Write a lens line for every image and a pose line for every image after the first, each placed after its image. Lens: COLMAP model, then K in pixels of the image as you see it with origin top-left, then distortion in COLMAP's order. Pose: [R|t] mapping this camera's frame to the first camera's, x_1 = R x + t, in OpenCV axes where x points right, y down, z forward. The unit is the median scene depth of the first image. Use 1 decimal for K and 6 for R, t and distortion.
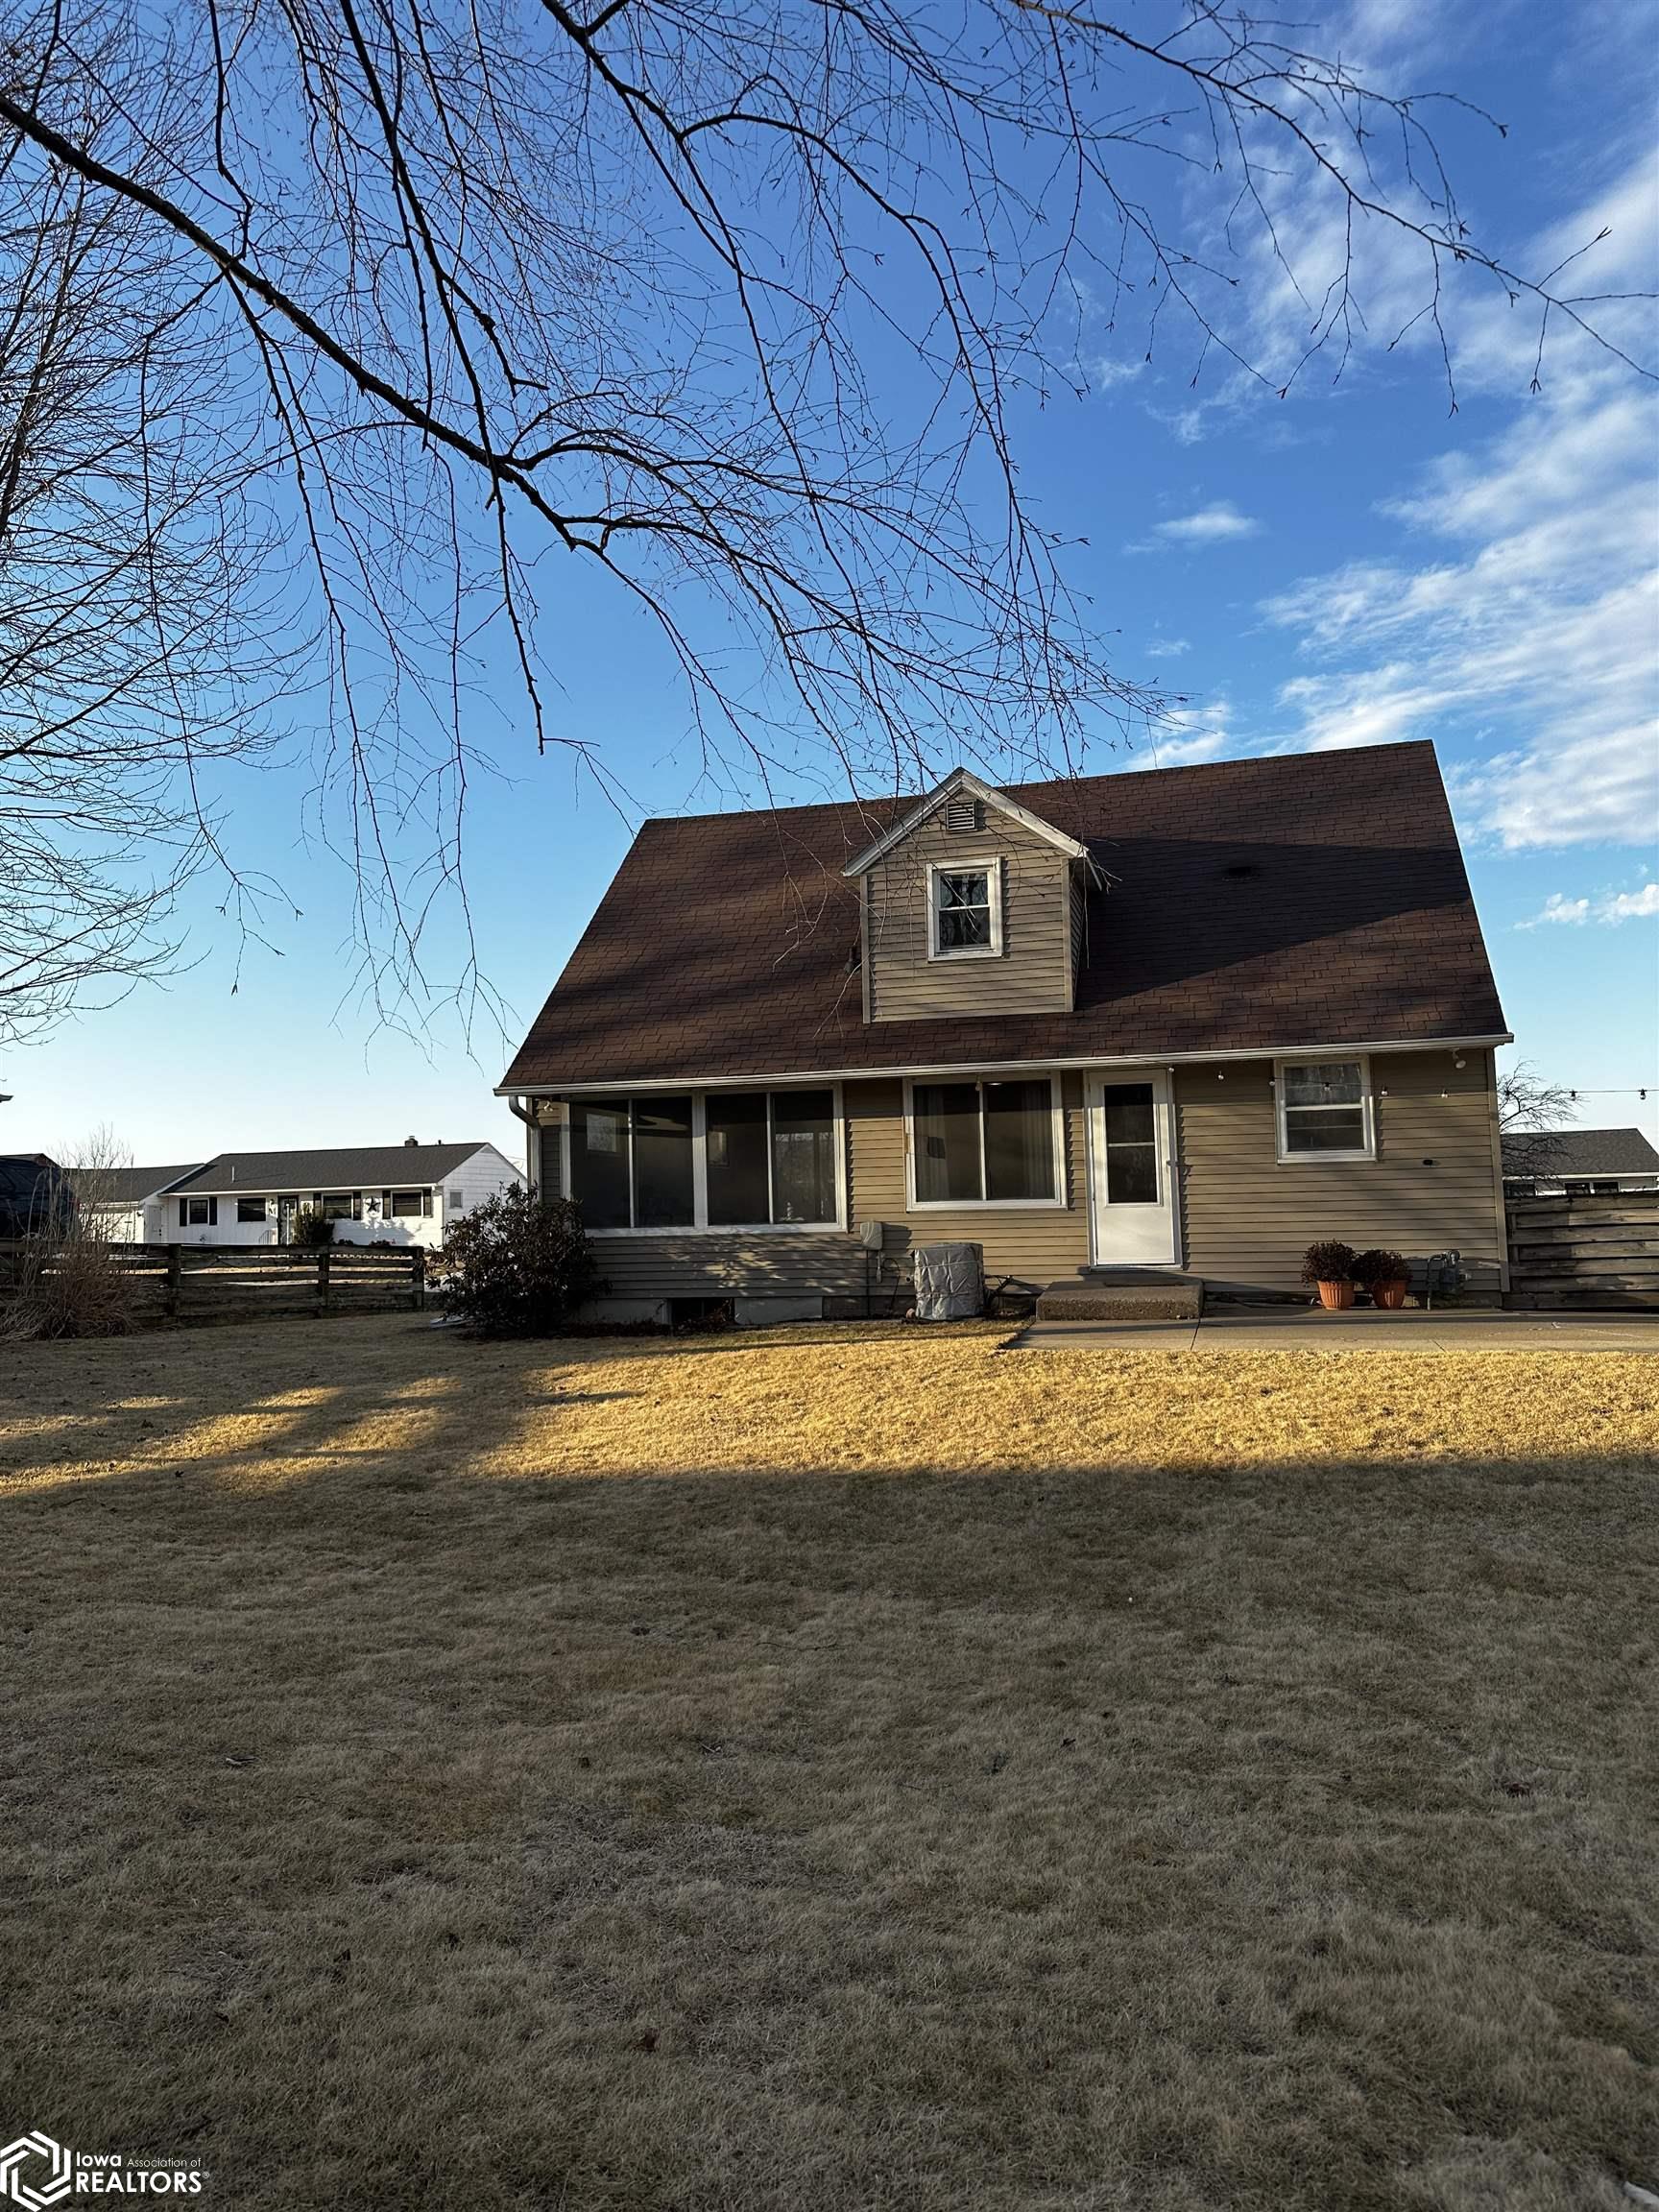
lens RADIAL K [[1509.4, 0, 924.2], [0, 1509.4, 1069.1], [0, 0, 1]] dist [0.000584, -0.018398]
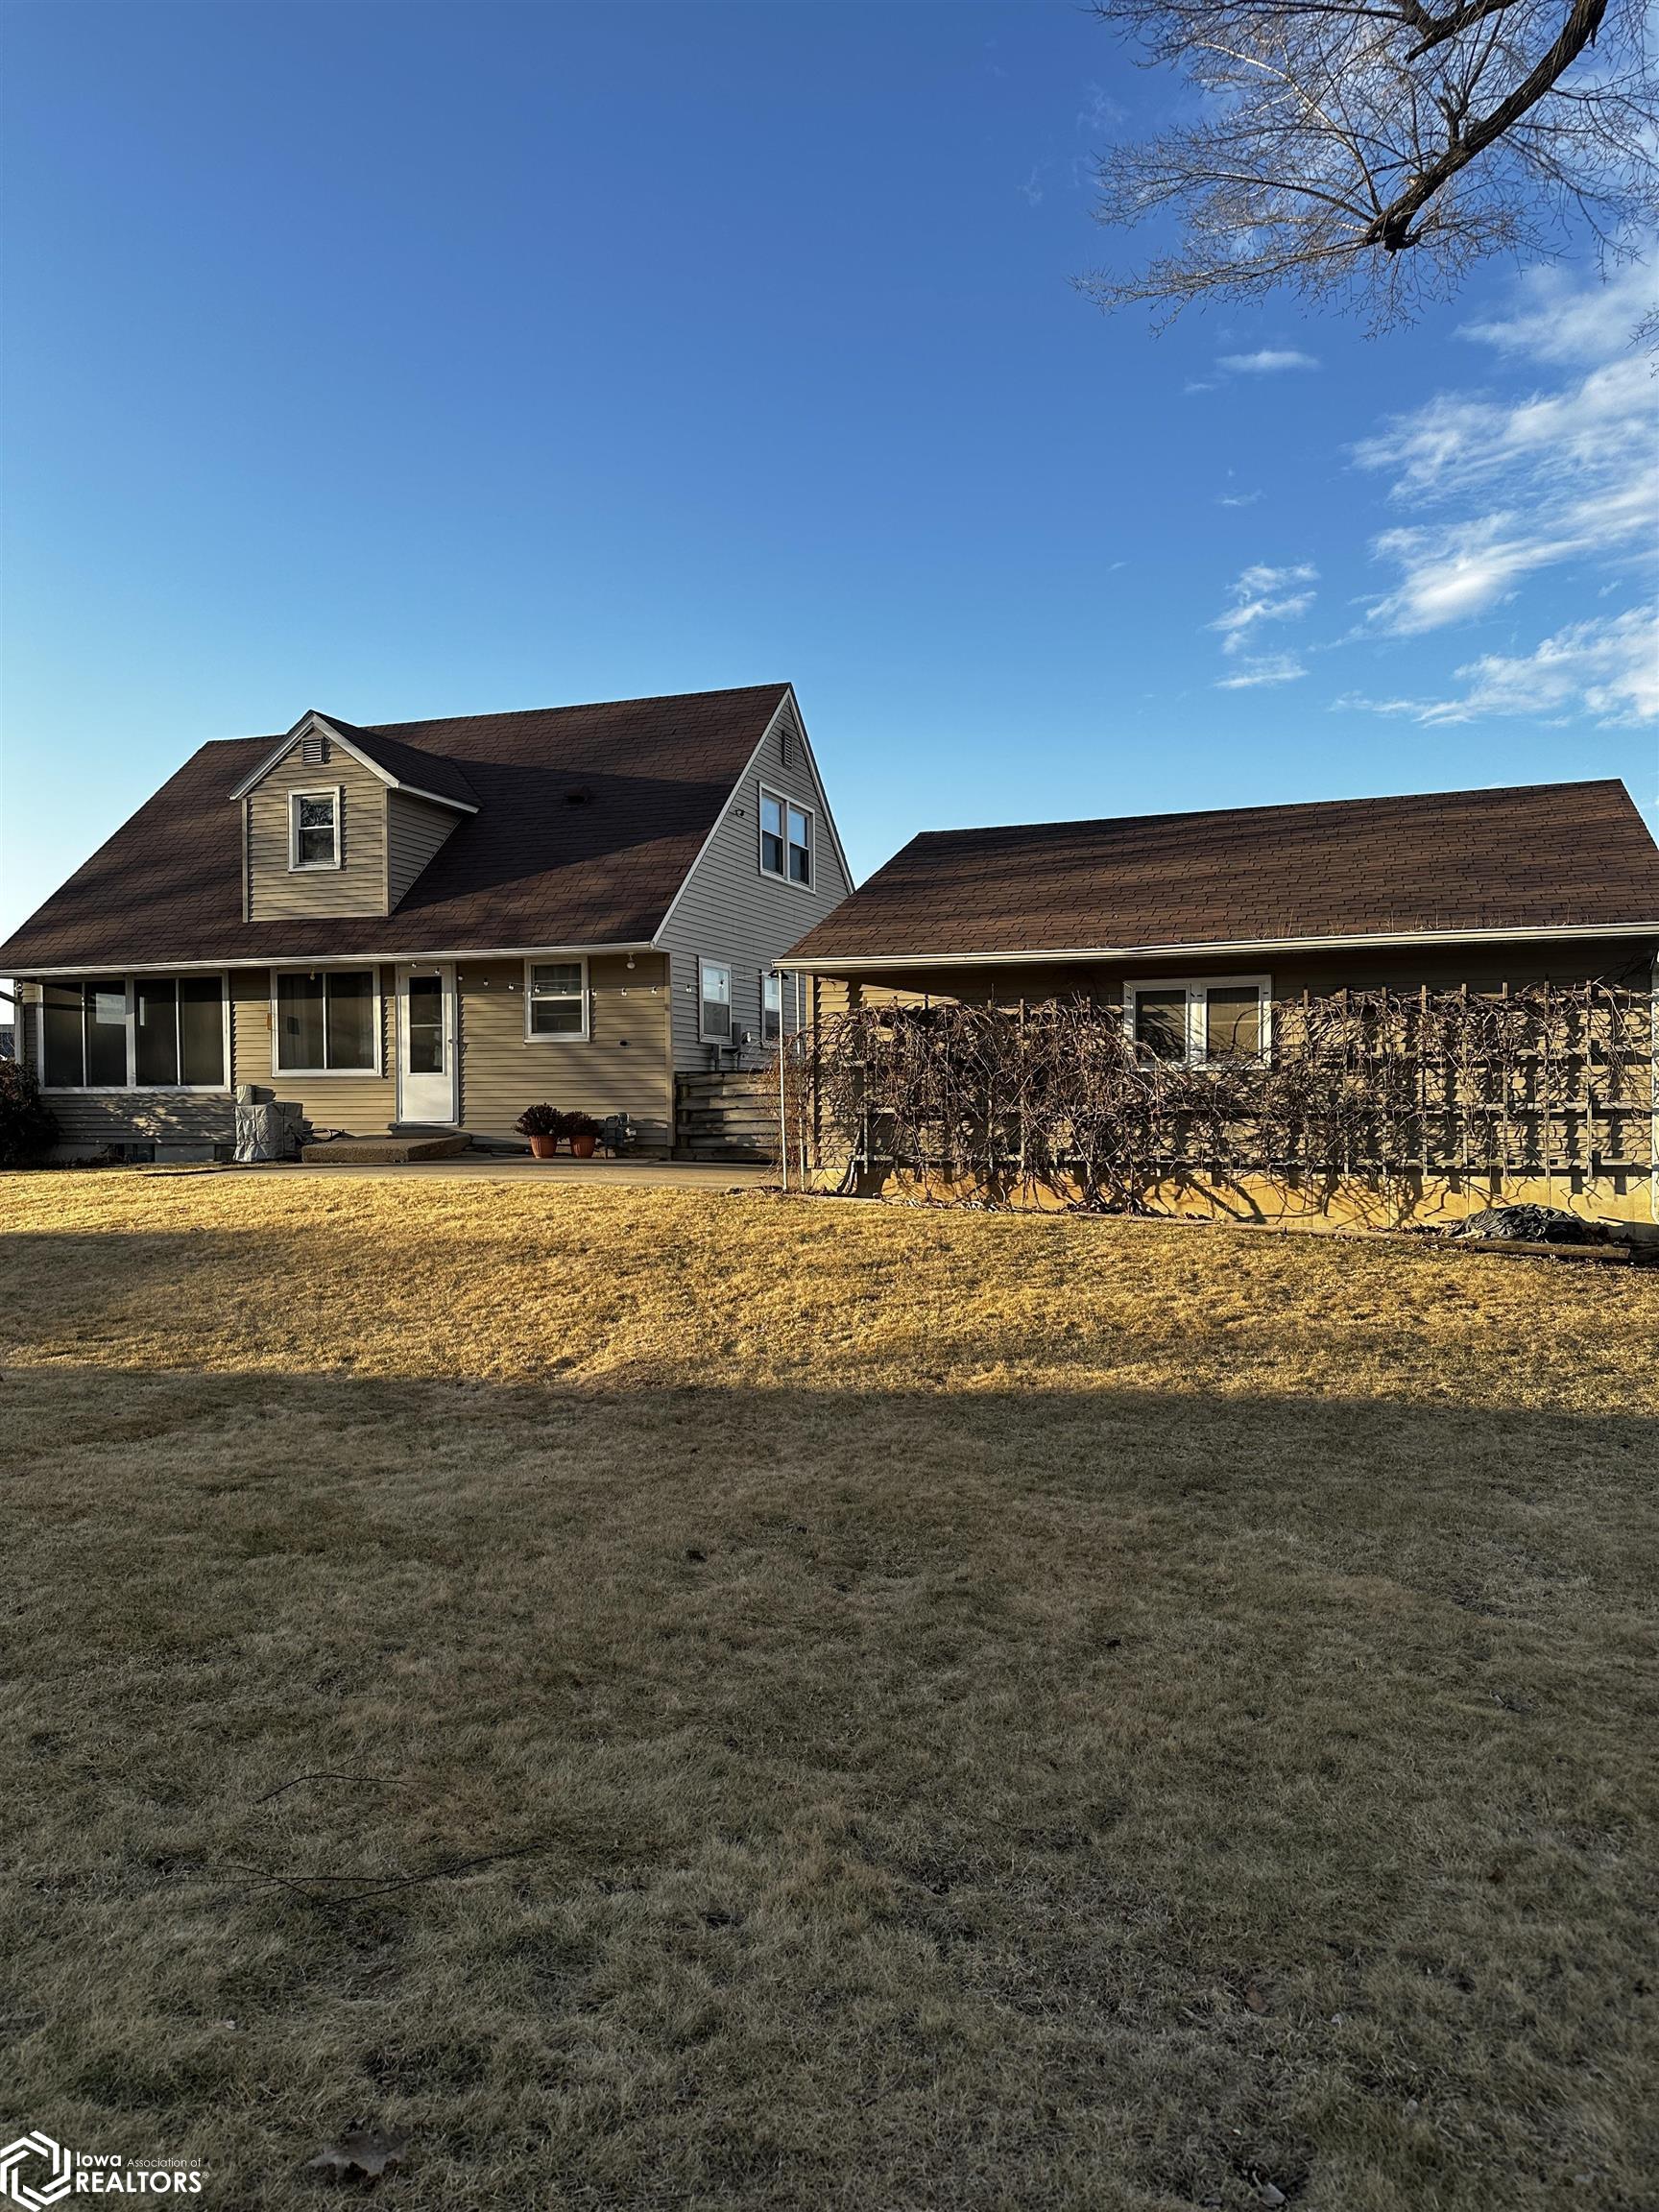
lens RADIAL K [[1549.6, 0, 829.5], [0, 1549.6, 1106.0], [0, 0, 1]] dist [0.095684, -0.087792]
pose [[0.996952, 0.019969, -0.075416, 0.546187], [-0.012821, 0.995480, 0.094101, -0.008716], [0.076954, -0.092848, 0.992702, -0.242126]]
